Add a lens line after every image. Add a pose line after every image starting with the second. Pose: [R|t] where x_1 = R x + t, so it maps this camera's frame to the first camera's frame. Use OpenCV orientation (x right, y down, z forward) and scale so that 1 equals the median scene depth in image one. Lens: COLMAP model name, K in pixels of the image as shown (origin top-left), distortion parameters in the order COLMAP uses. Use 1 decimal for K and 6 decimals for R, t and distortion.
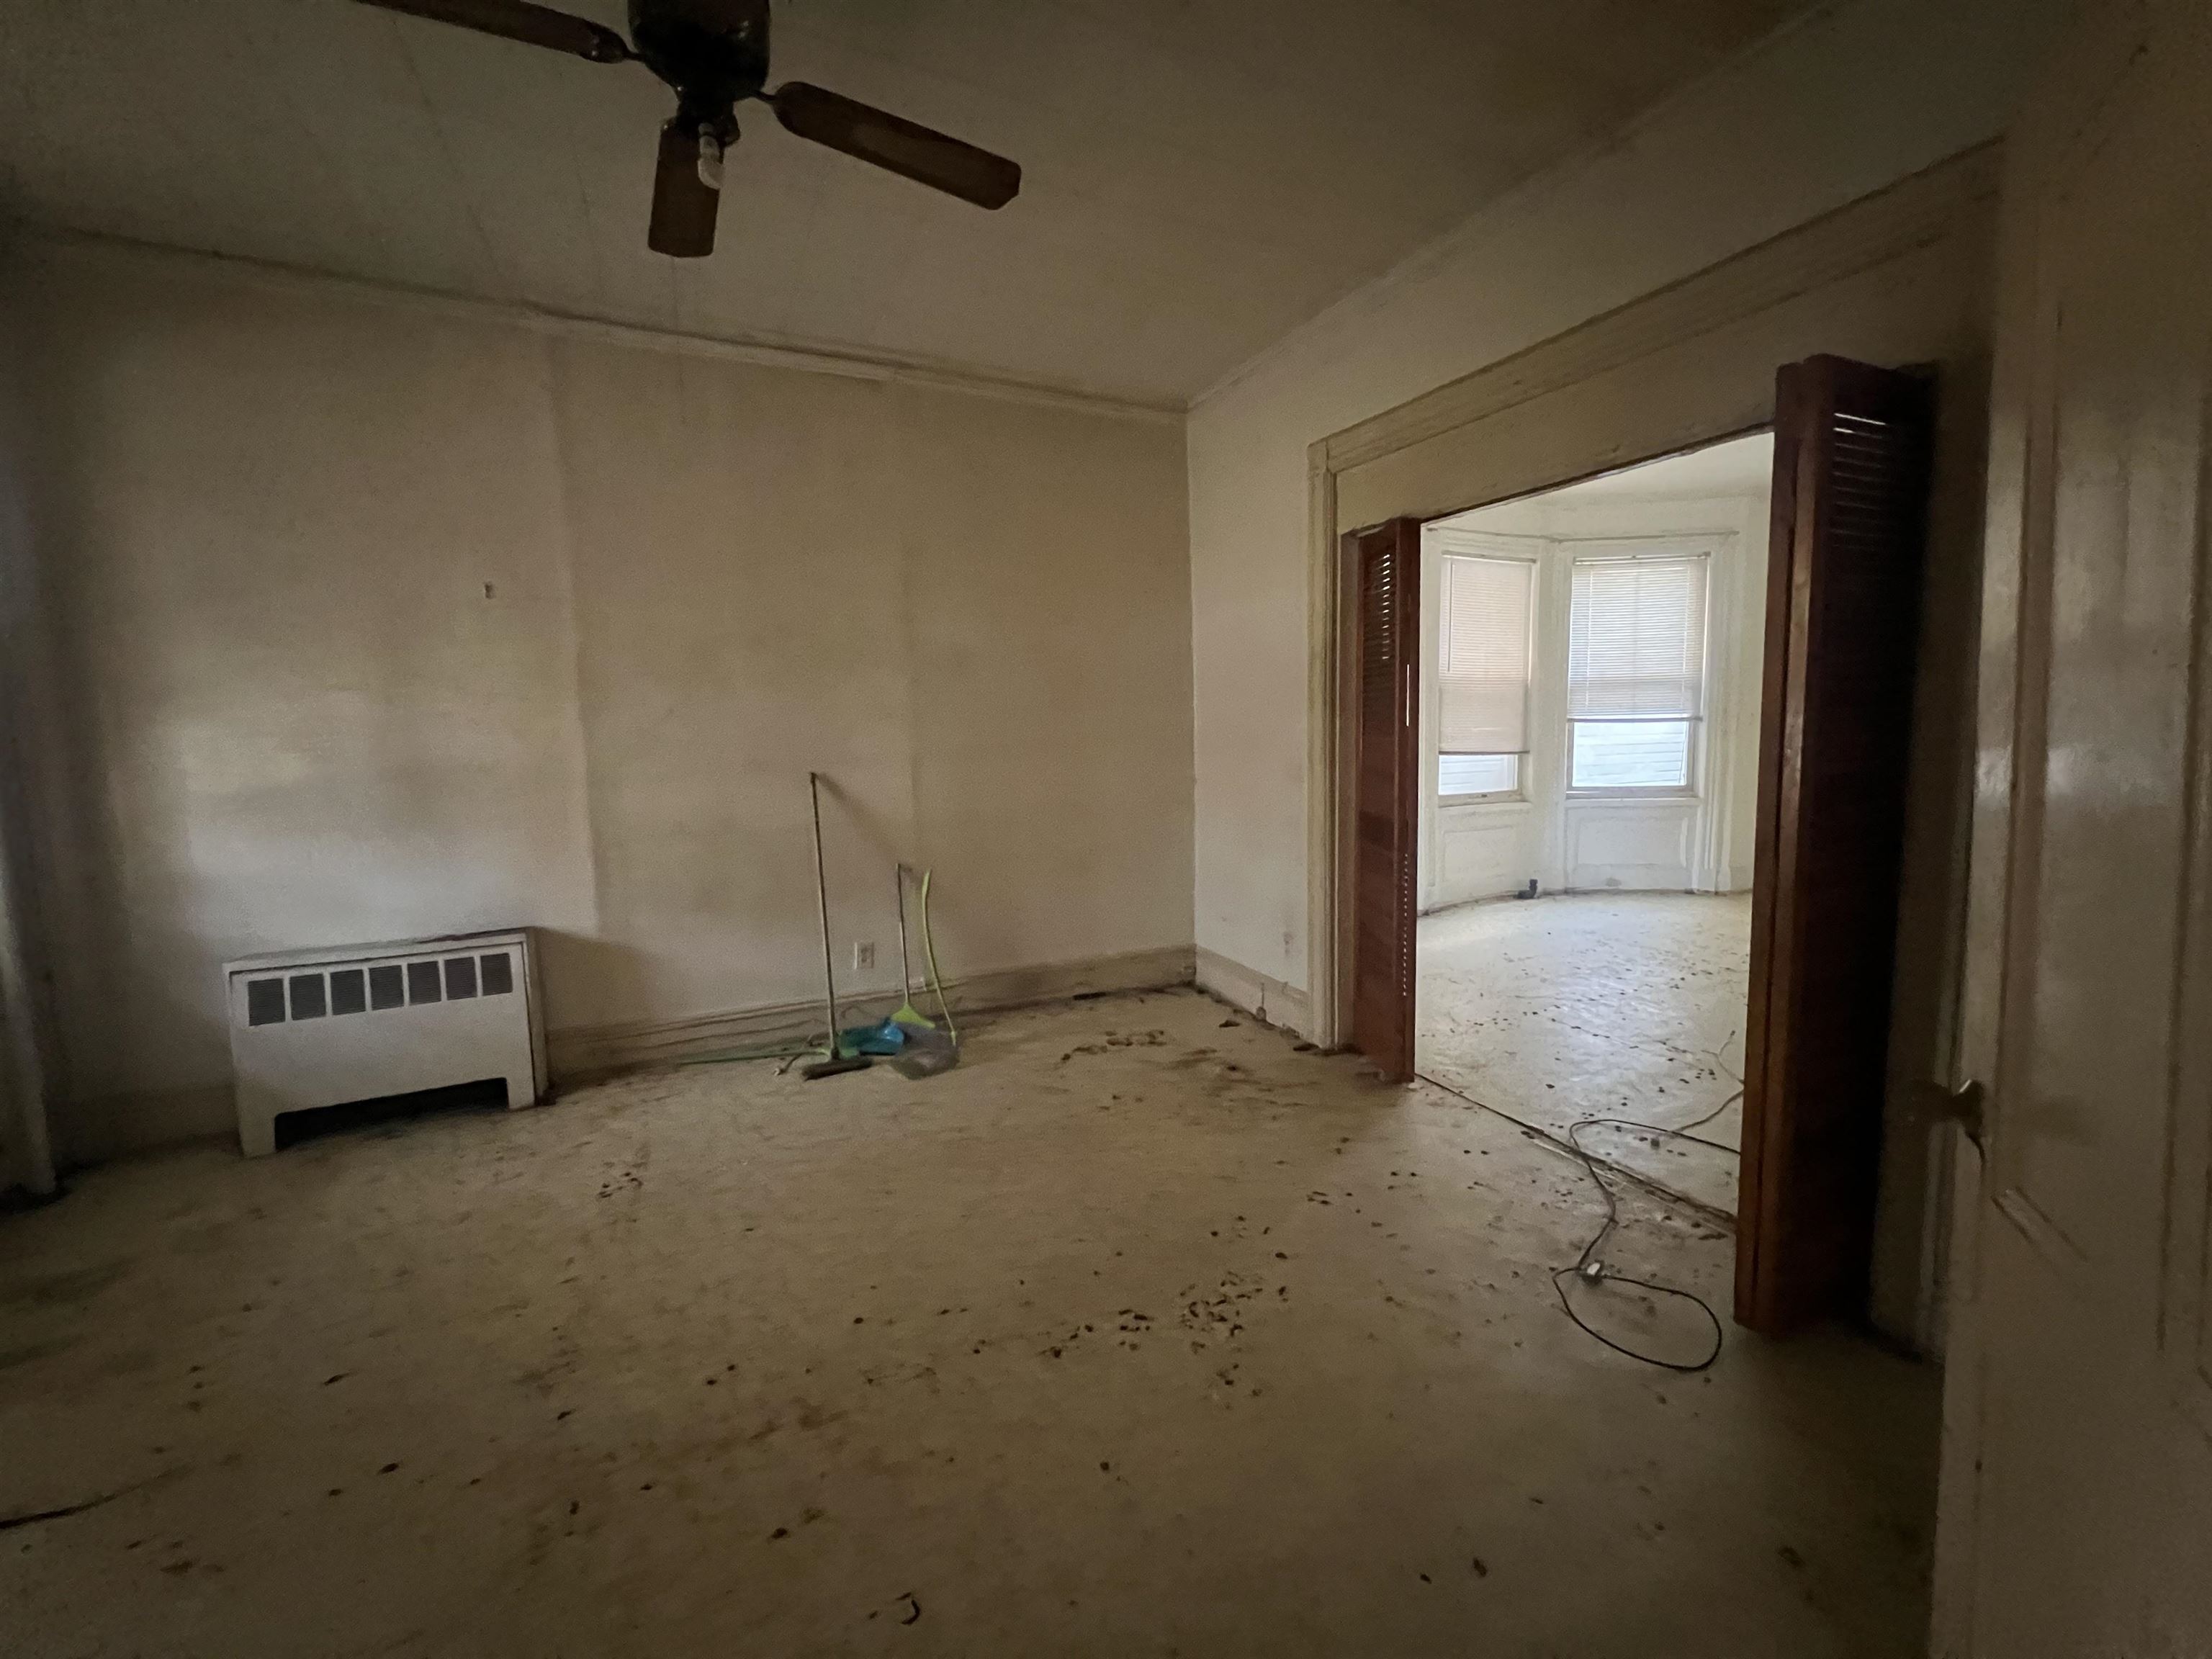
lens RADIAL K [[890.3, 0, 1116.7], [0, 890.3, 823.6], [0, 0, 1]] dist [0.009535, -0.000391]
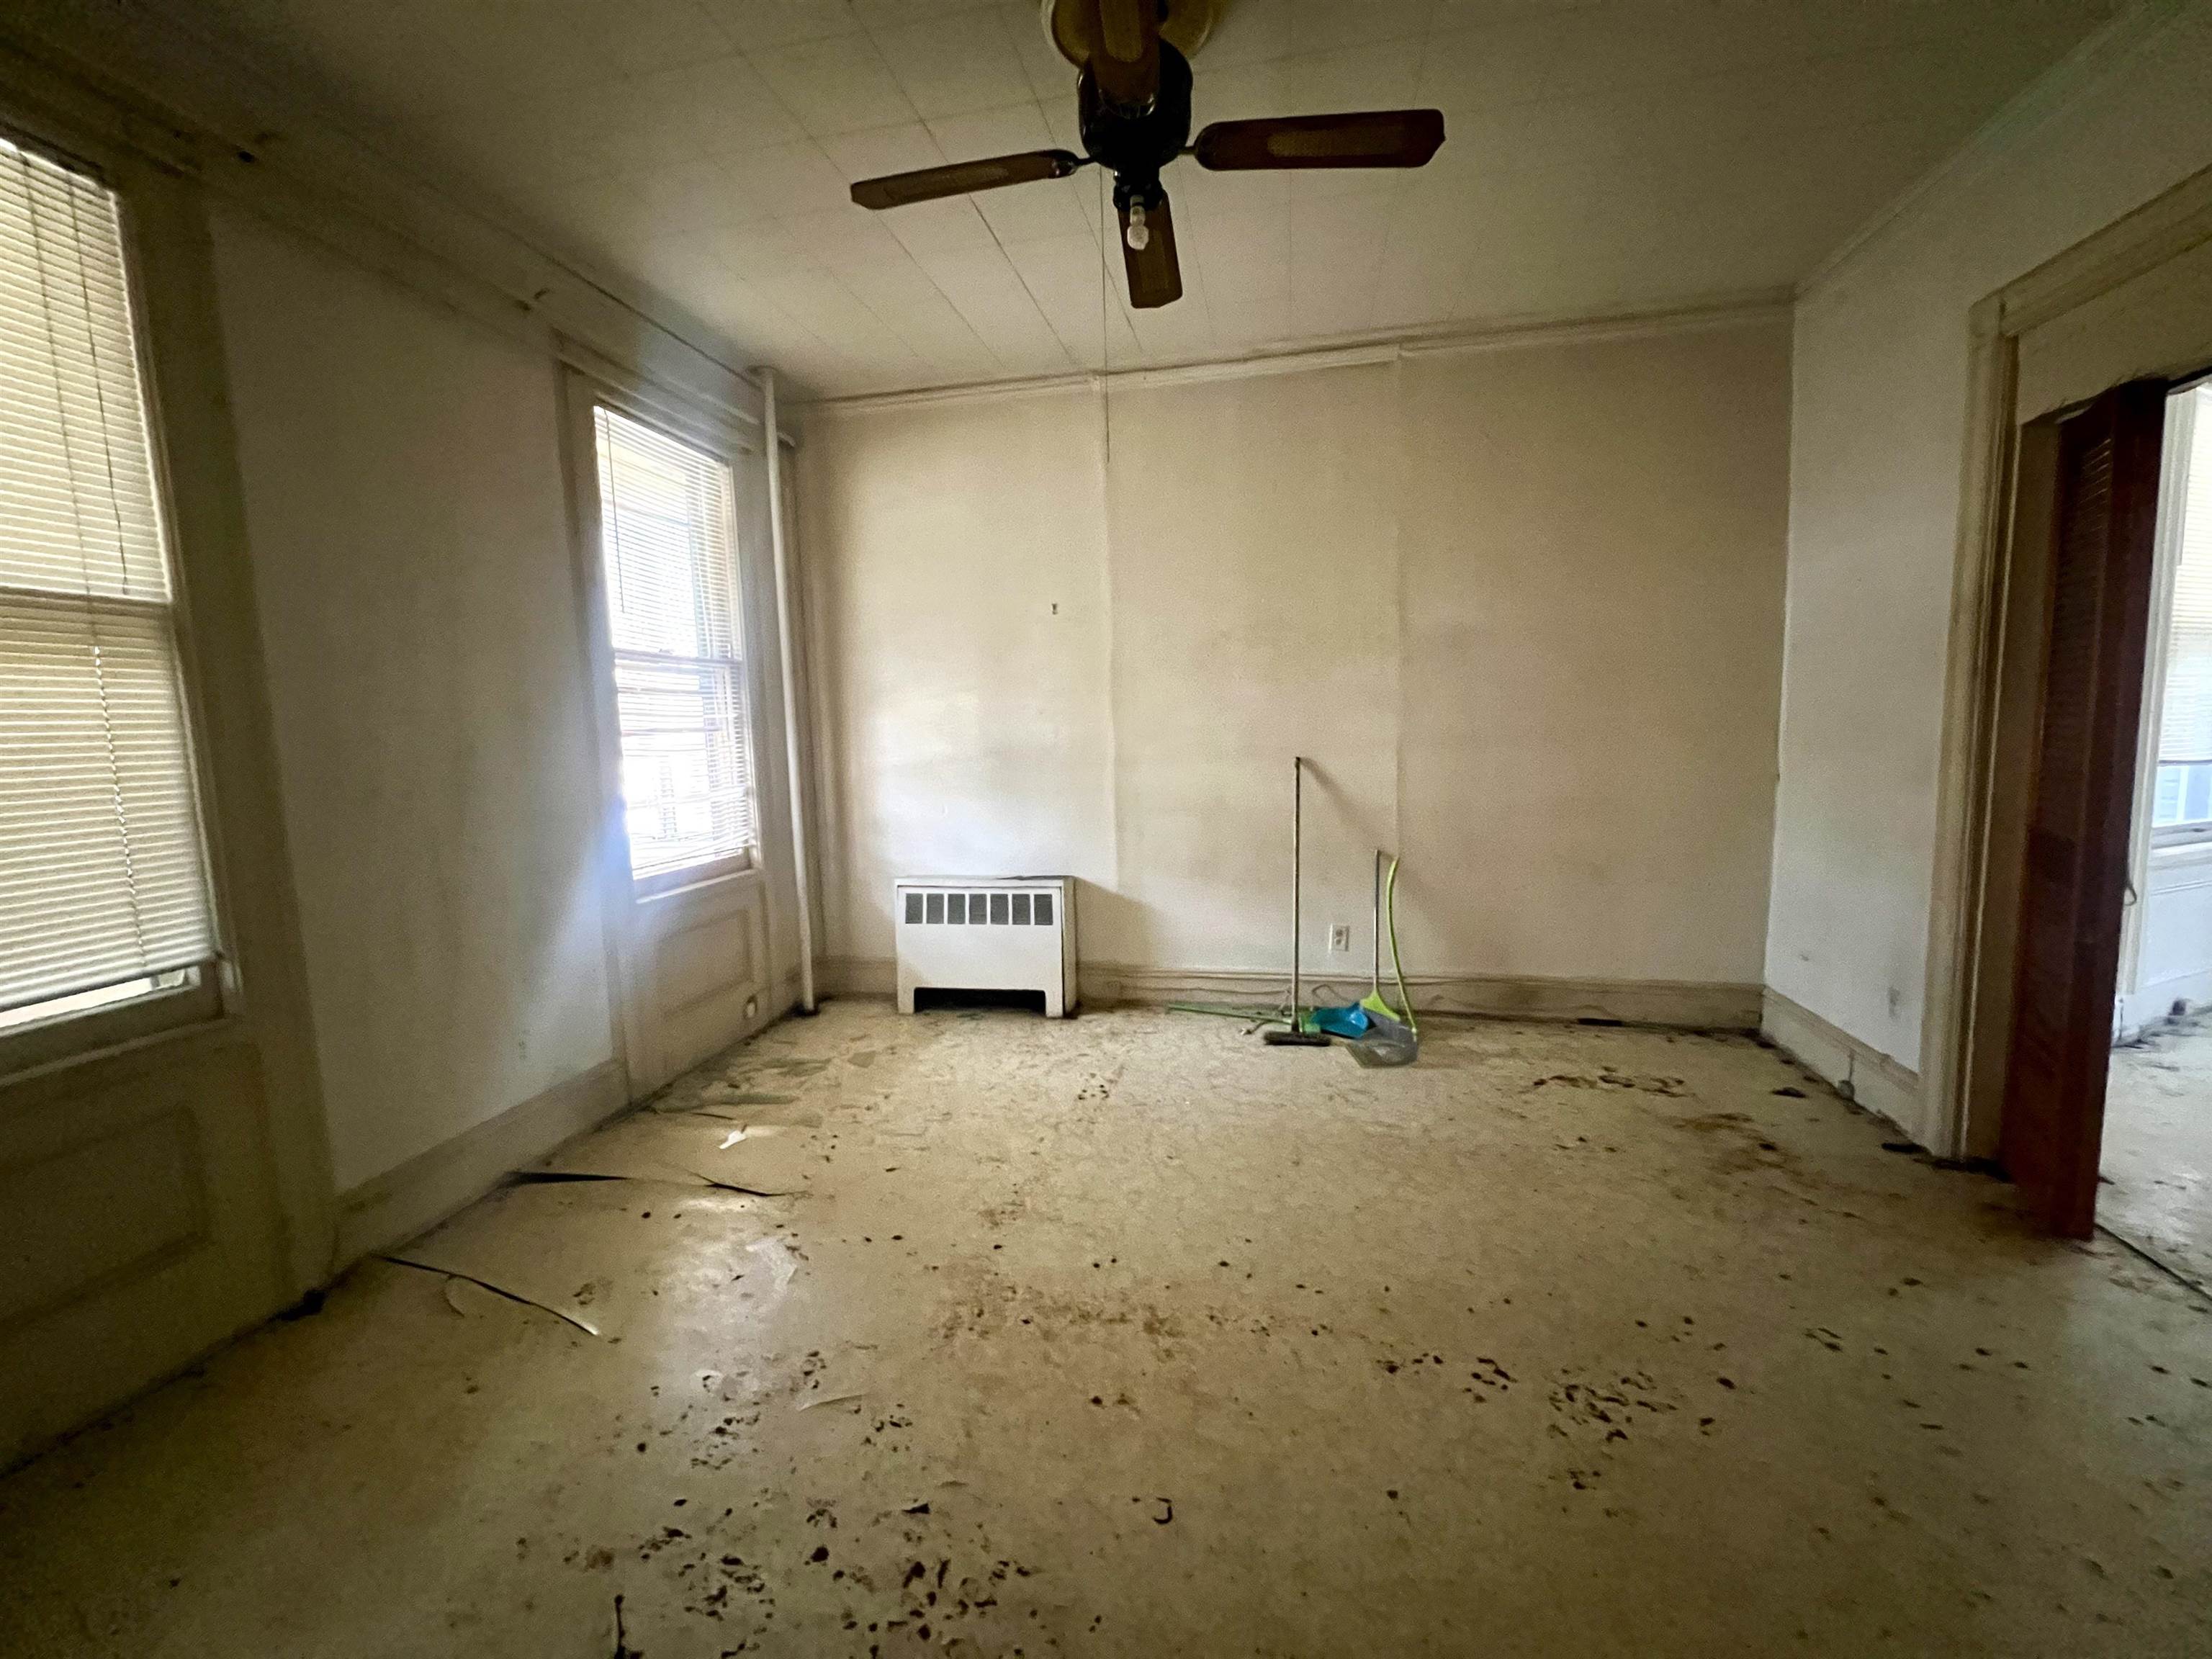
lens RADIAL K [[890.3, 0, 1096.3], [0, 890.3, 823.7], [0, 0, 1]] dist [0.009535, -0.000391]
pose [[0.801987, 0.063804, -0.593924, 0.112732], [-0.053270, 0.997957, 0.035277, -0.003879], [0.594962, 0.003346, 0.803747, 0.020321]]
